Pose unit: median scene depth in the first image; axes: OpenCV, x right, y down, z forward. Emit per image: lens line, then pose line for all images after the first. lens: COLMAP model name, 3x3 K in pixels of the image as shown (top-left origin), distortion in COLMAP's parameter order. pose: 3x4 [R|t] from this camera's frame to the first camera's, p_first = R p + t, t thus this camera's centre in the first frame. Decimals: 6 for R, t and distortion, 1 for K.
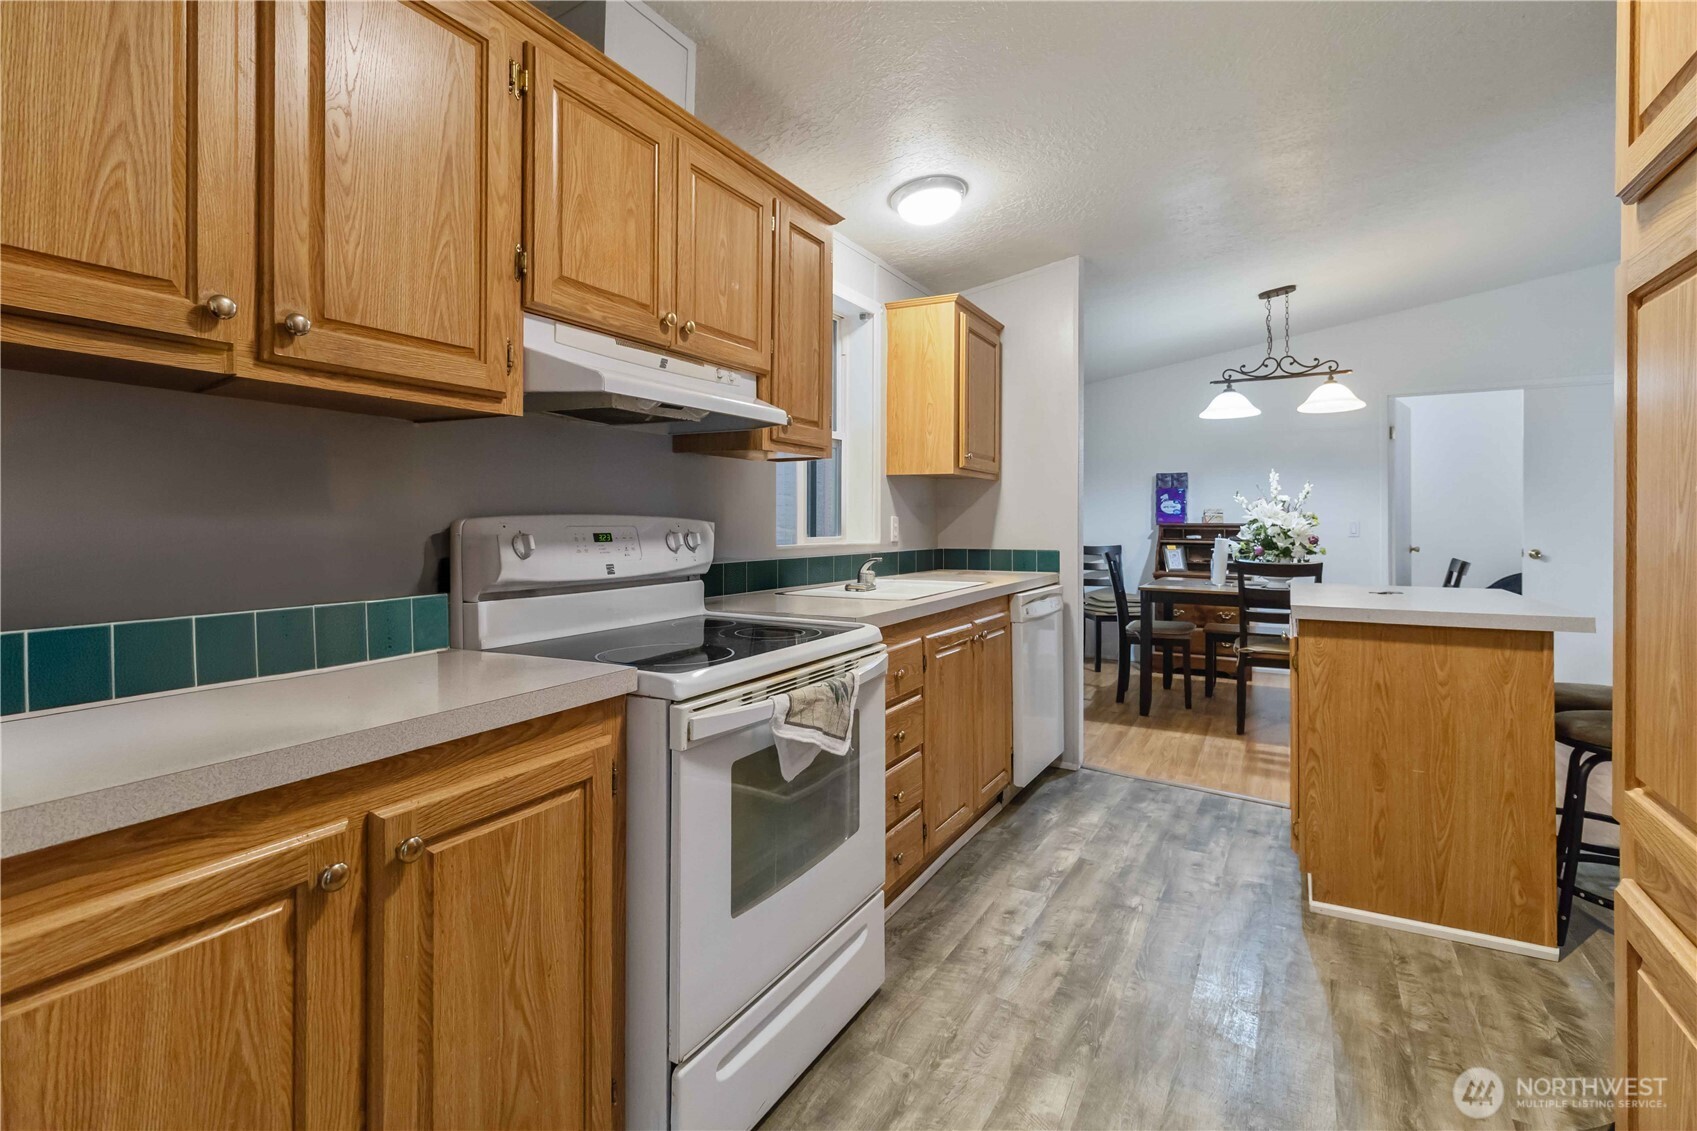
lens RADIAL K [[787.5, 0, 864.7], [0, 787.5, 510.8], [0, 0, 1]] dist [0.003315, 0.000819]
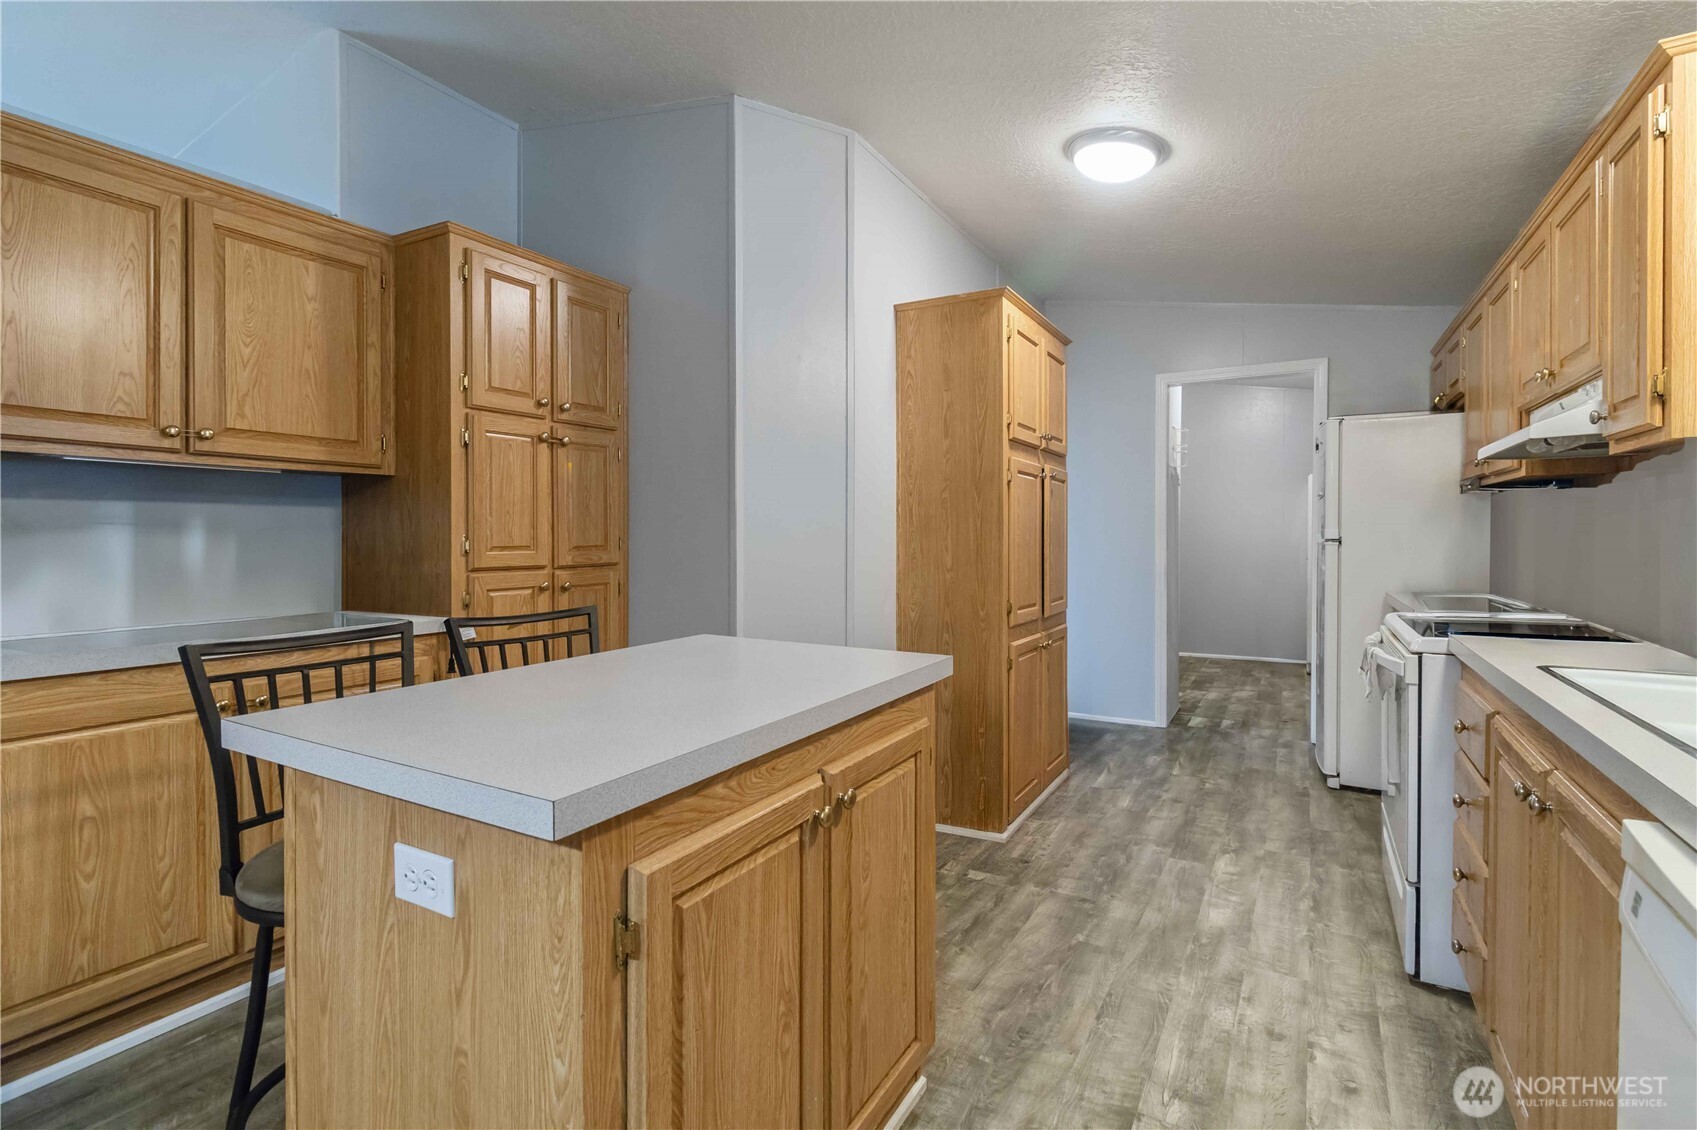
lens RADIAL K [[787.5, 0, 869.5], [0, 787.5, 539.0], [0, 0, 1]] dist [0.003315, 0.000819]
pose [[-0.999979, -0.004112, 0.004959, 0.646977], [-0.004138, 0.999978, -0.005246, 0.021084], [-0.004937, -0.005266, -0.999974, 1.803472]]
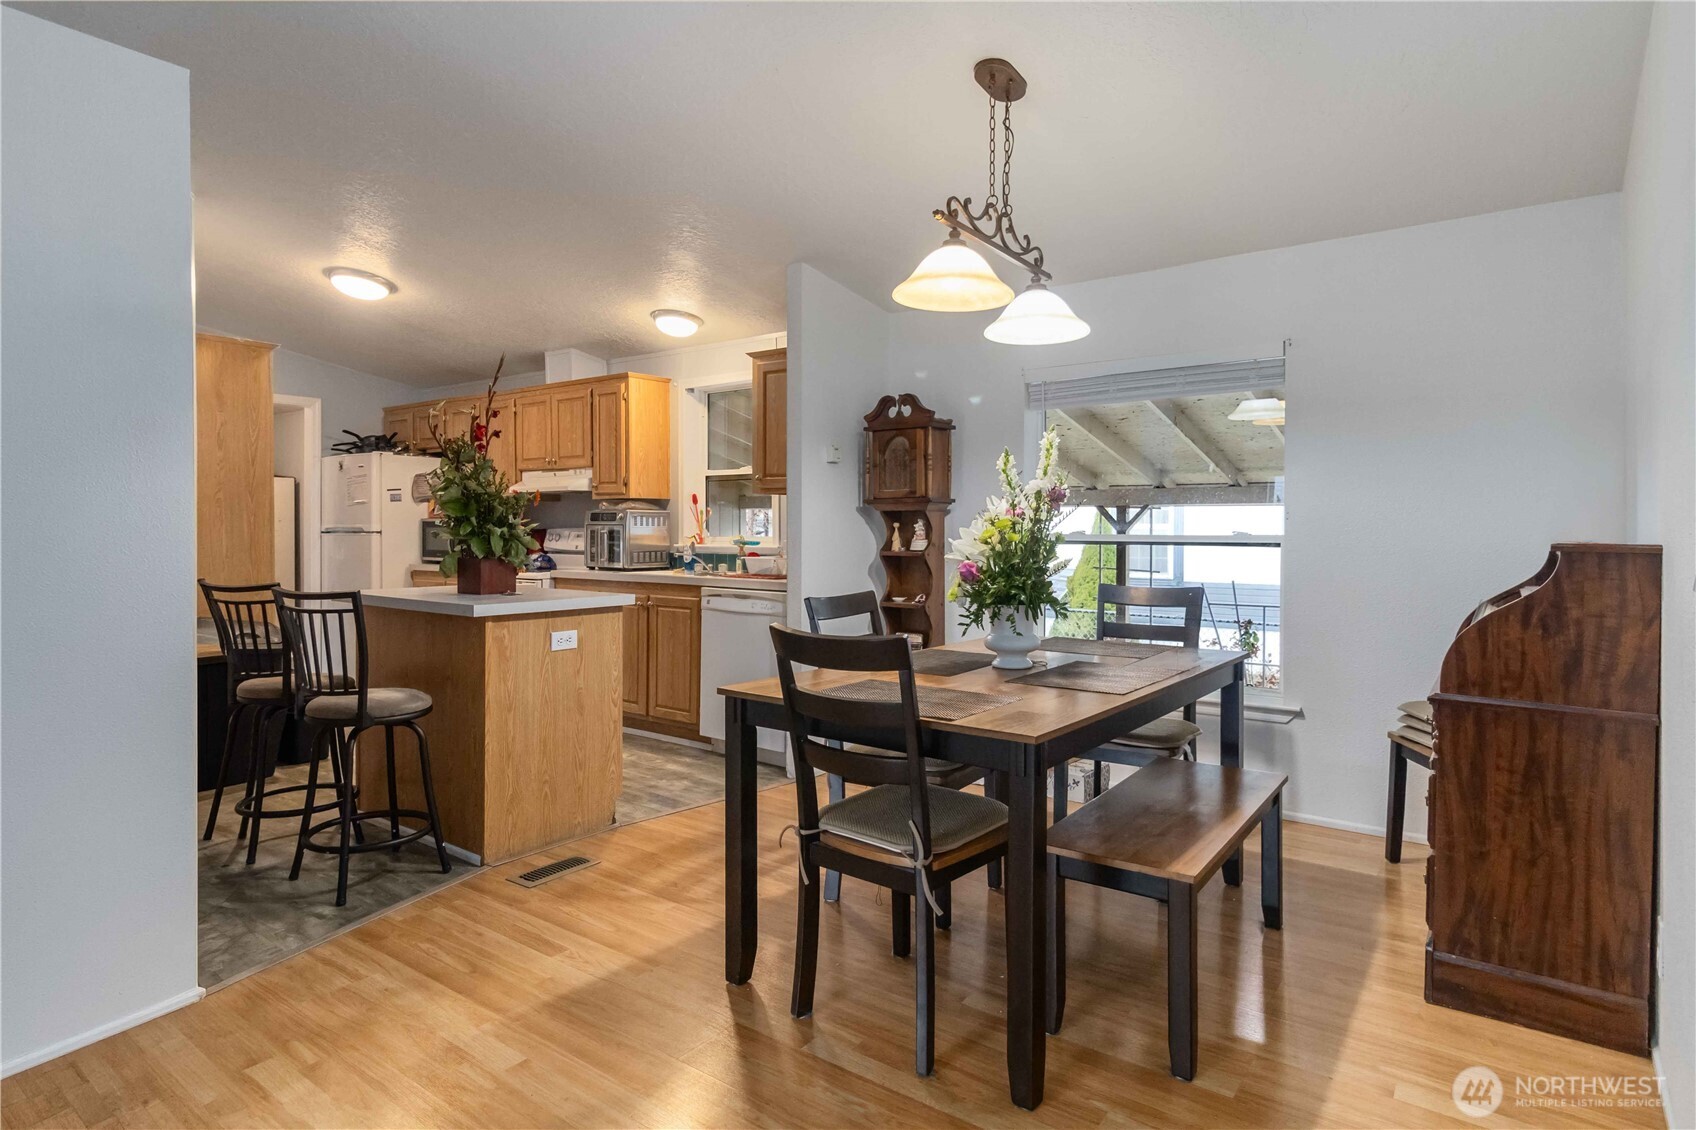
lens RADIAL K [[897.9, 0, 855.5], [0, 897.9, 543.3], [0, 0, 1]] dist [0.003072, -0.000004]
pose [[-0.137871, 0.010558, -0.990394, 2.298713], [0.008843, 0.999916, 0.009429, 0.033271], [0.990411, -0.007458, -0.137953, 2.061477]]
